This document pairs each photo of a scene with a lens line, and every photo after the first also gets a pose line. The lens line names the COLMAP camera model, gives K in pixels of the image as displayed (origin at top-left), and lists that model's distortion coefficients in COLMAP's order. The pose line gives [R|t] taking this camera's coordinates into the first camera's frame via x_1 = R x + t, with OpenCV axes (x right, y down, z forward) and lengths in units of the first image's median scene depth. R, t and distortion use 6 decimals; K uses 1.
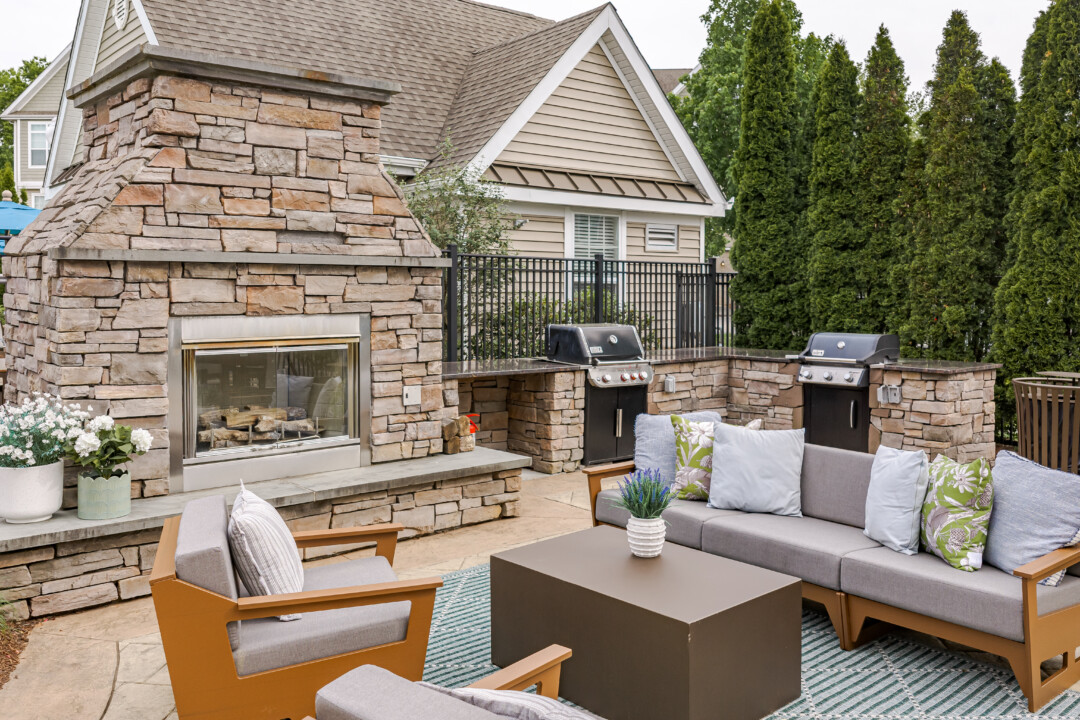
lens RADIAL K [[943.3, 0, 540.0], [0, 943.3, 360.0], [0, 0, 1]] dist [0.047179, -0.127639]
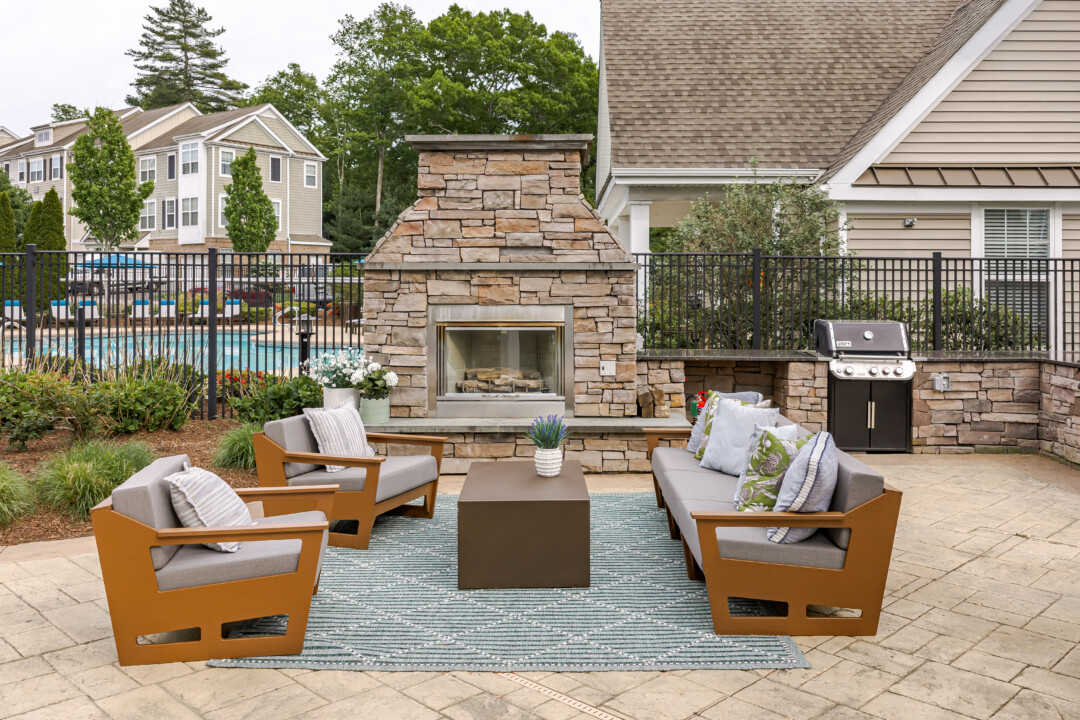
lens RADIAL K [[943.3, 0, 540.0], [0, 943.3, 360.0], [0, 0, 1]] dist [0.047179, -0.127639]
pose [[0.743843, 0.051622, -0.666357, 0.717730], [-0.050974, 0.998491, 0.020451, 0.004311], [0.666407, 0.018754, 0.745352, -0.040759]]
